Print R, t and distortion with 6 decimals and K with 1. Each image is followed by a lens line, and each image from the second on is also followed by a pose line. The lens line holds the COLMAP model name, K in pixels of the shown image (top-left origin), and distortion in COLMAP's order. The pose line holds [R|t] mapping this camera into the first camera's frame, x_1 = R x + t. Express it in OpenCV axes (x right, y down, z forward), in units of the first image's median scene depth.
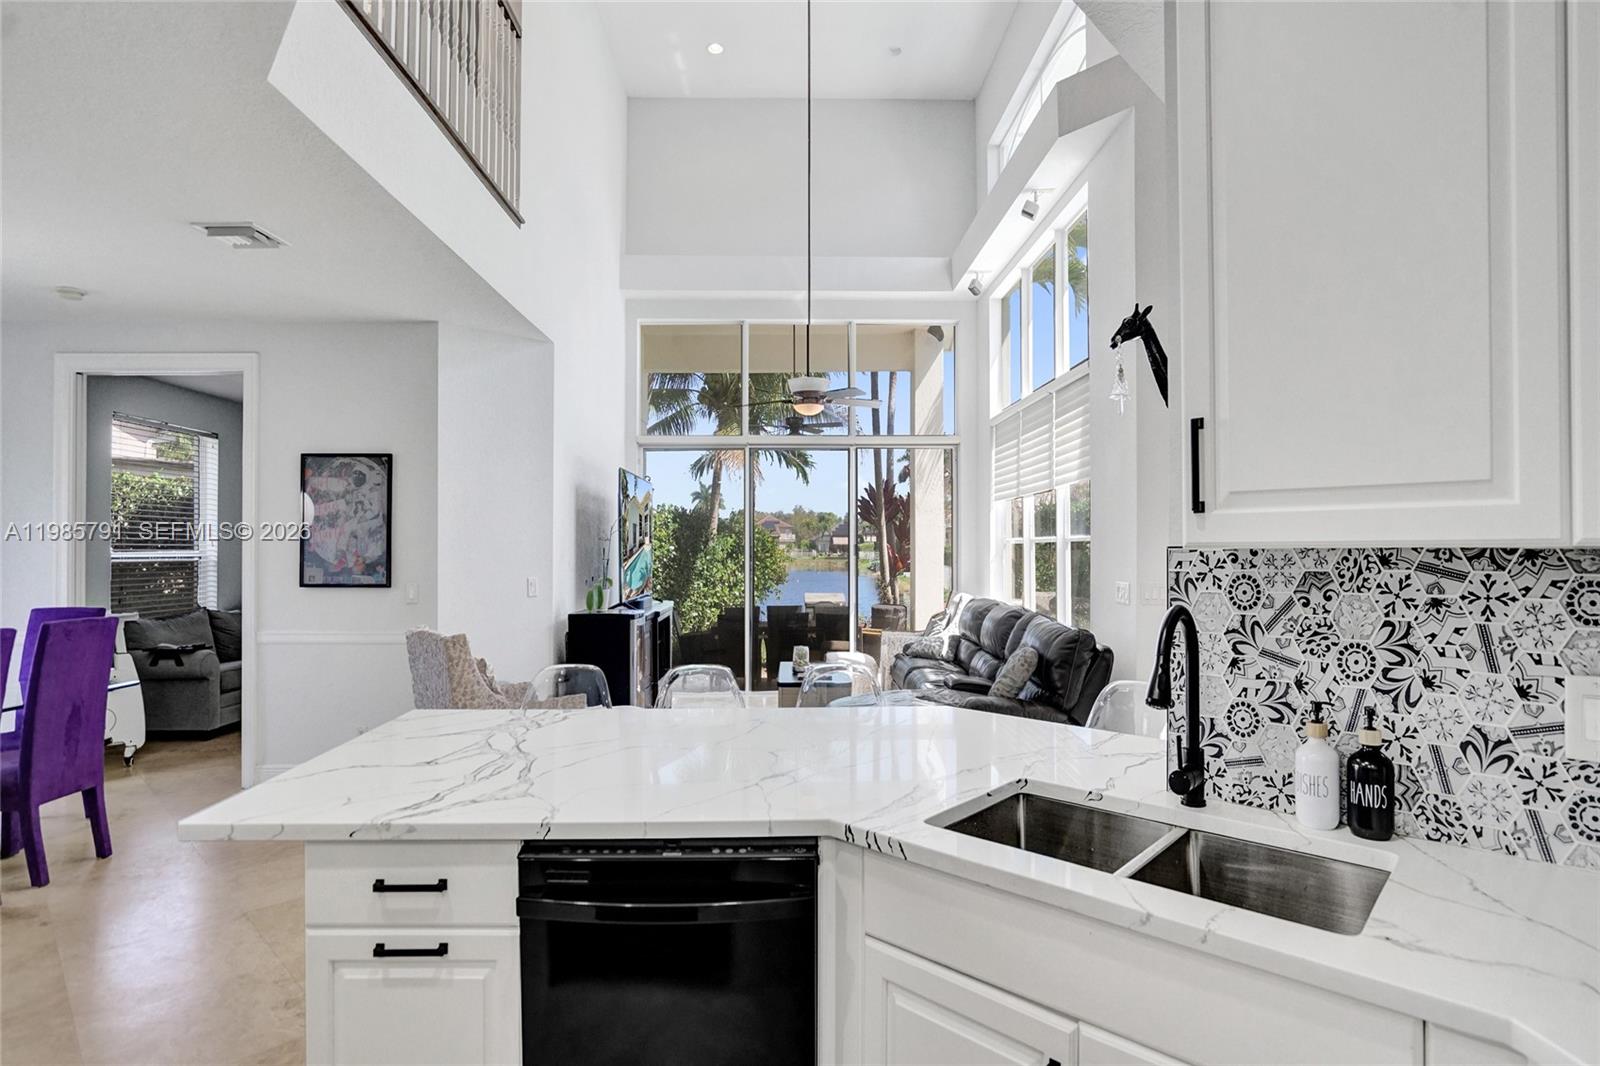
lens RADIAL K [[816.5, 0, 794.6], [0, 816.5, 541.5], [0, 0, 1]] dist [-0.016890, 0.000895]
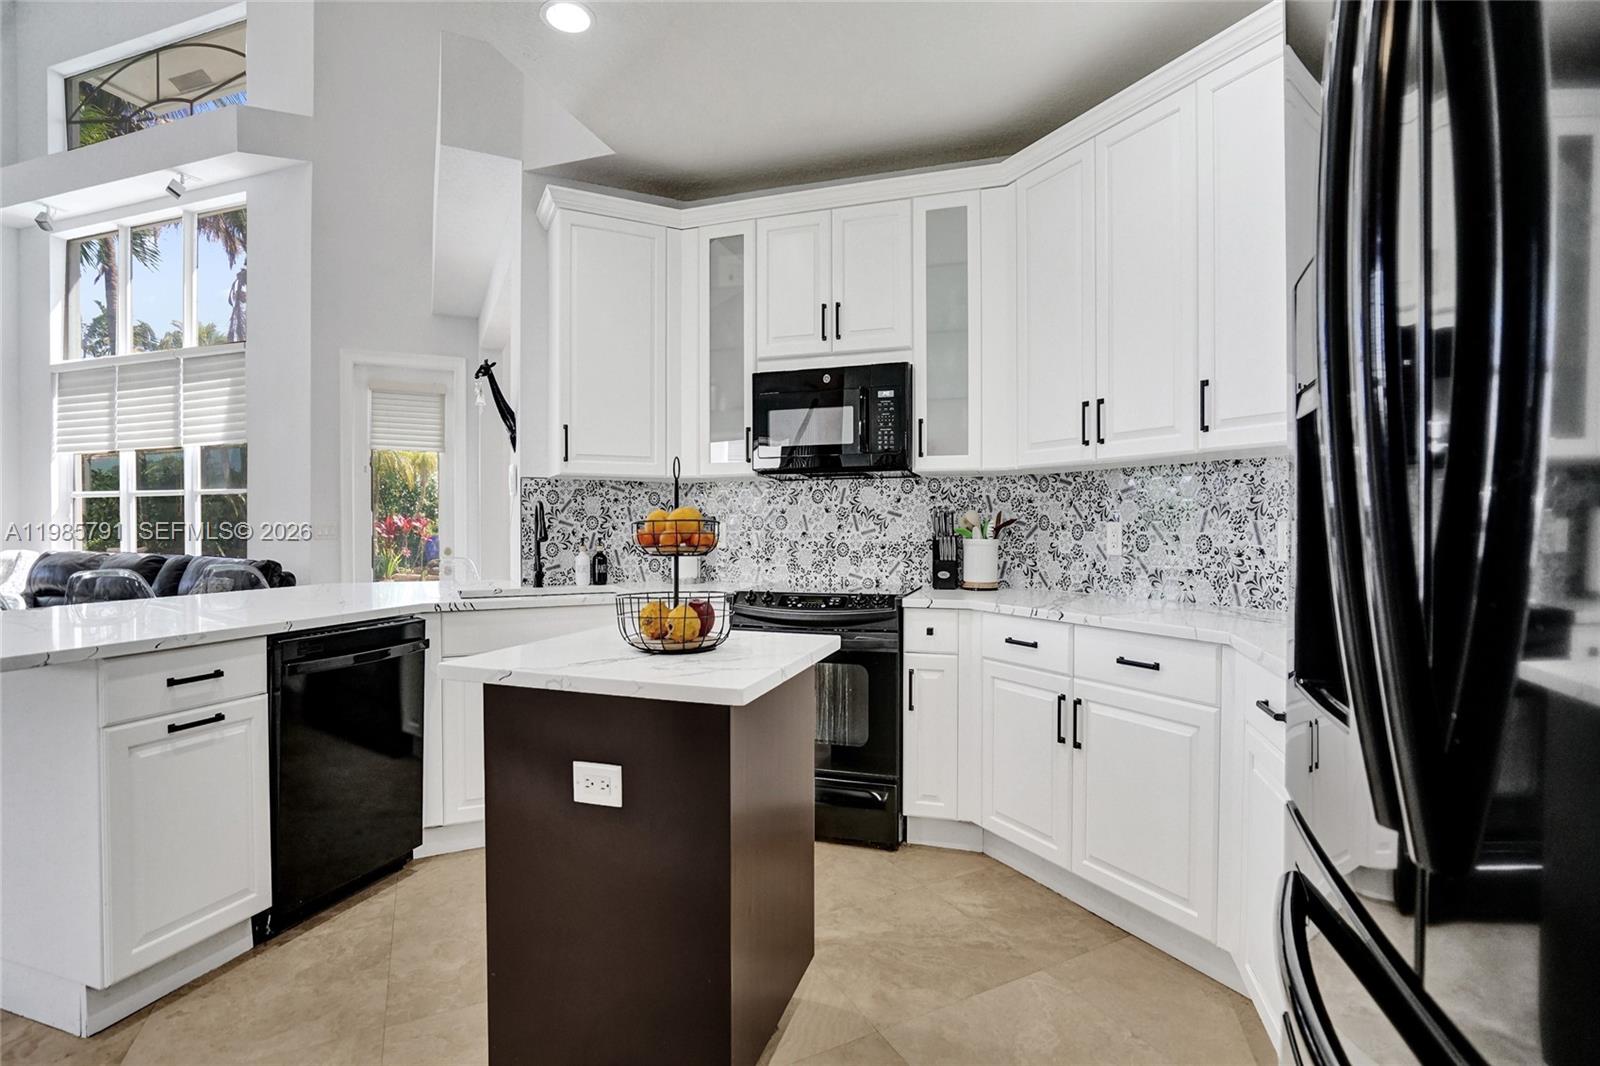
lens RADIAL K [[741.0, 0, 801.4], [0, 741.0, 534.5], [0, 0, 1]] dist [-0.045947, 0.012884]
pose [[0.318479, -0.007460, 0.947901, -1.314372], [-0.008452, 0.999907, 0.010709, 0.146054], [-0.947892, -0.011422, 0.318386, -0.408349]]
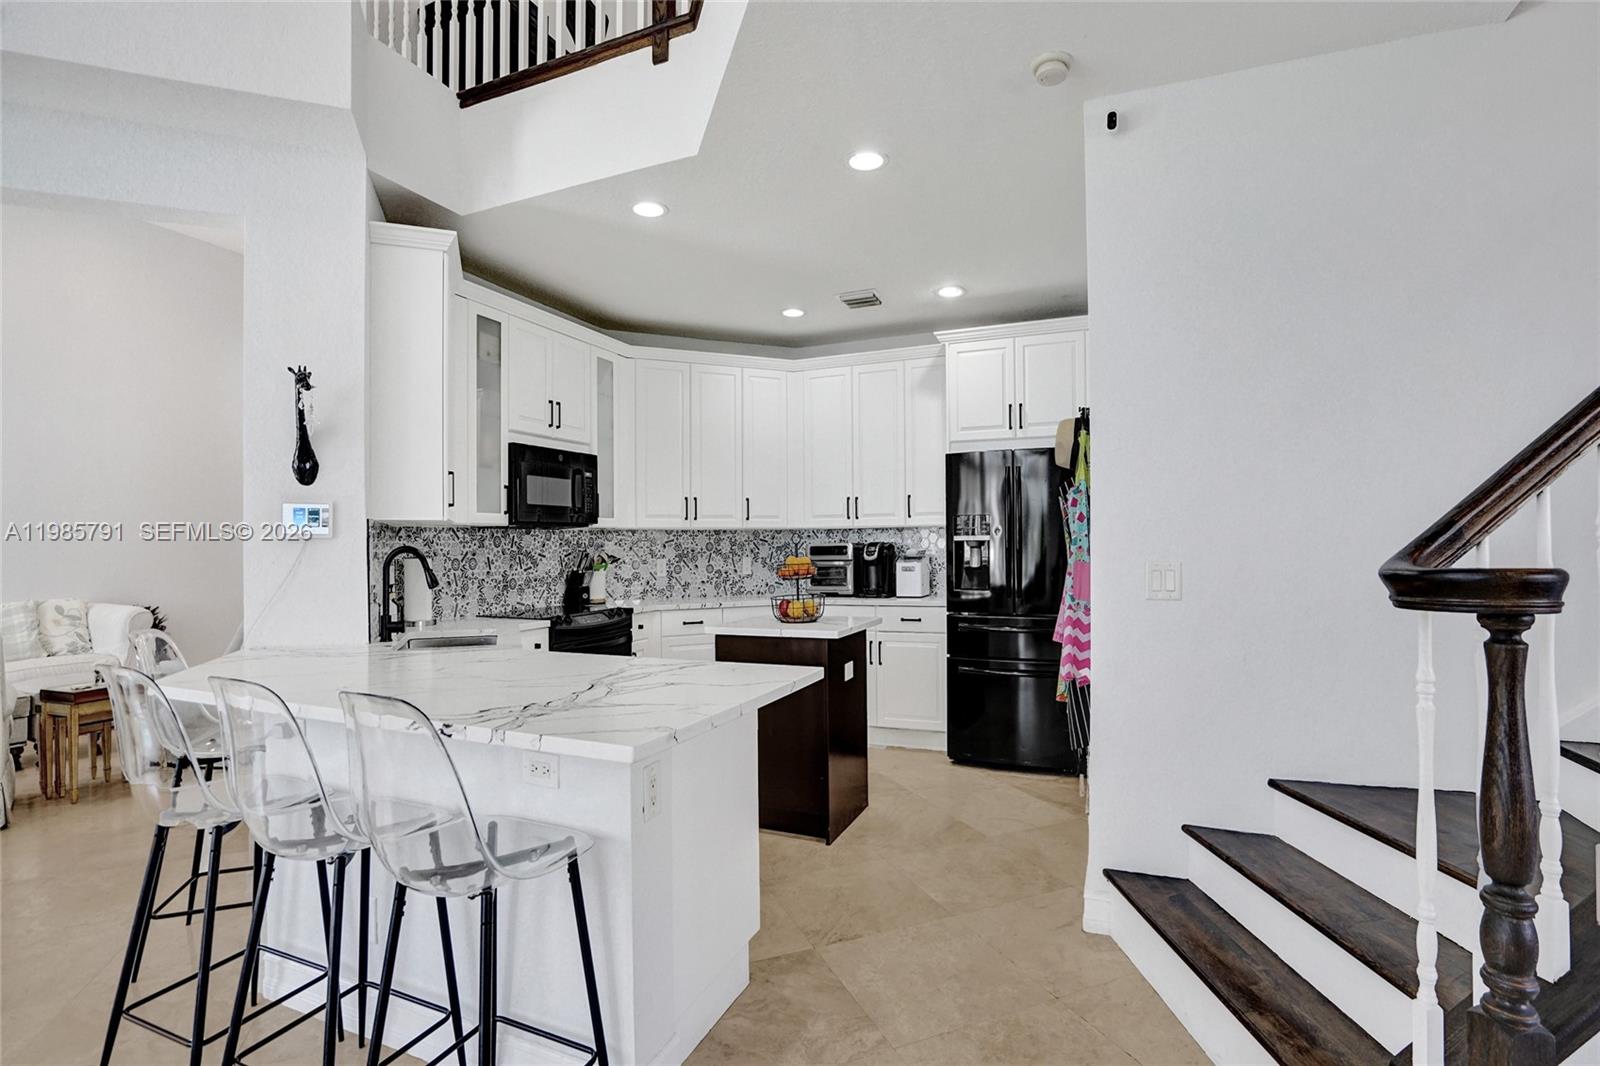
lens RADIAL K [[741.0, 0, 797.6], [0, 741.0, 547.2], [0, 0, 1]] dist [-0.045947, 0.012884]
pose [[-0.915099, 0.006238, 0.403182, -1.295567], [0.005160, 0.999980, -0.003761, 0.096721], [-0.403197, -0.001361, -0.915112, 2.029784]]
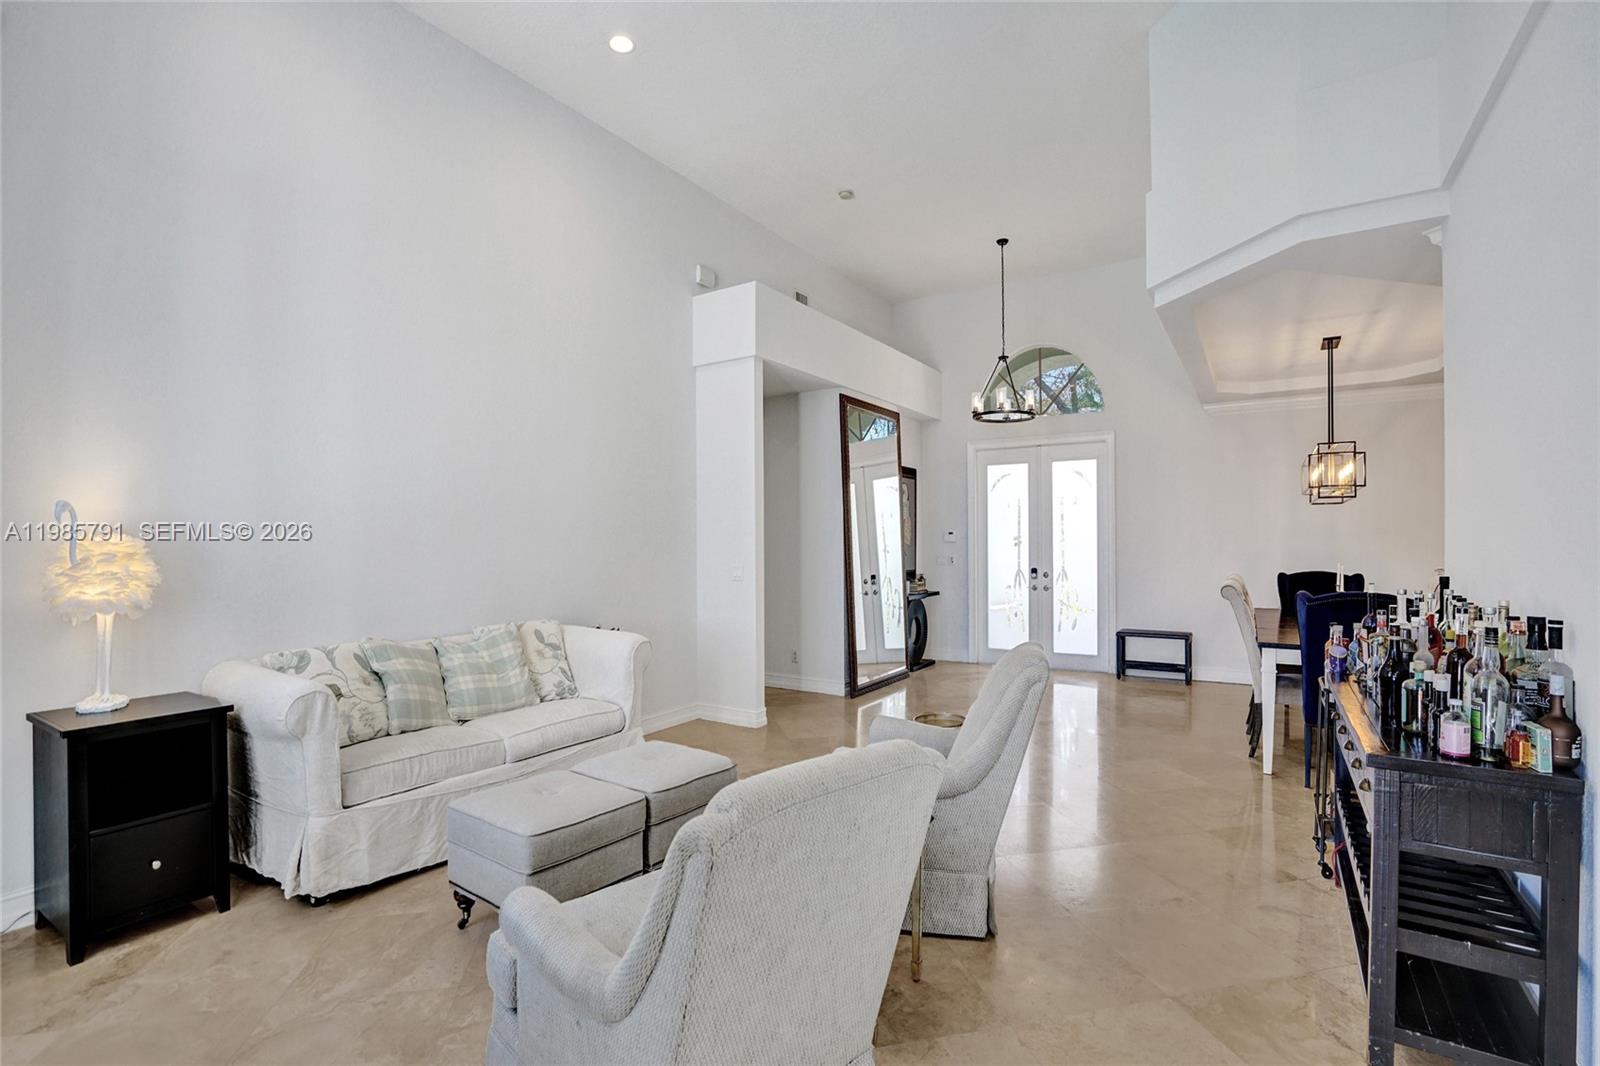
lens RADIAL K [[741.0, 0, 786.2], [0, 741.0, 531.5], [0, 0, 1]] dist [-0.045947, 0.012884]
pose [[-0.832377, 0.011412, 0.554092, 1.109564], [0.001253, 0.999824, -0.018710, 0.054448], [-0.554208, -0.014880, -0.832245, 1.979062]]
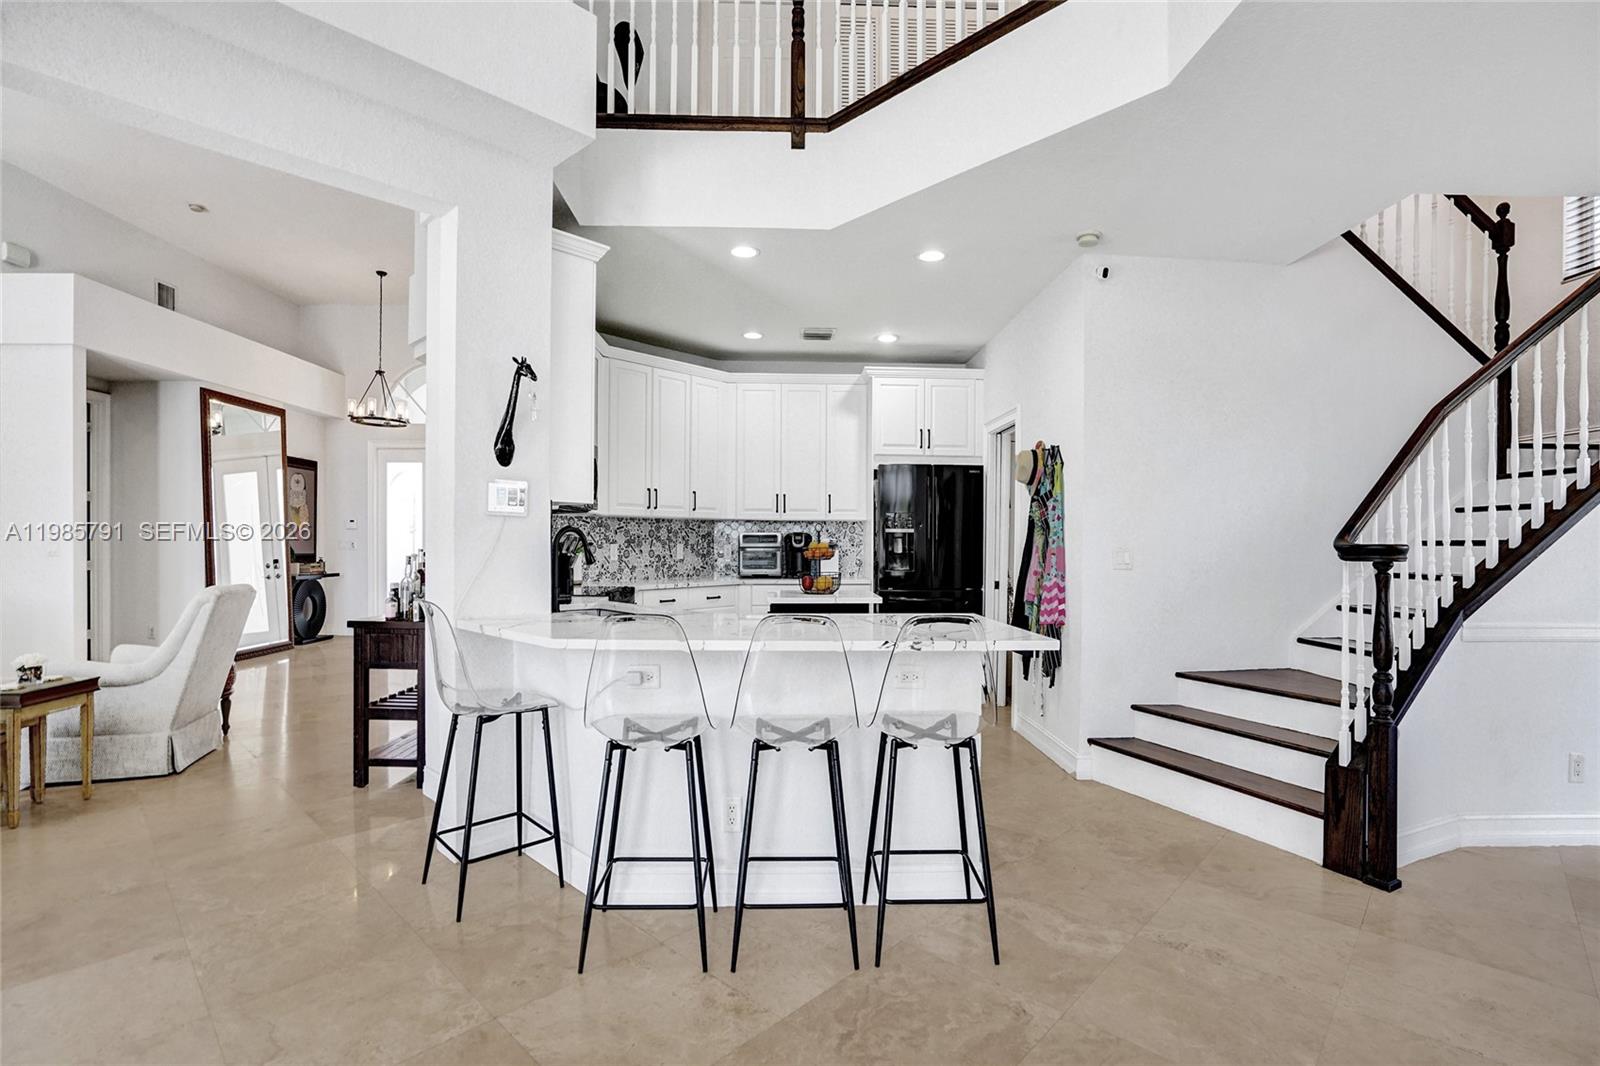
lens RADIAL K [[741.0, 0, 796.2], [0, 741.0, 547.0], [0, 0, 1]] dist [-0.045947, 0.012884]
pose [[-0.999769, -0.008379, -0.019785, -0.291192], [-0.008423, 0.999962, 0.002155, 0.129796], [0.019767, 0.002321, -0.999802, 2.767767]]
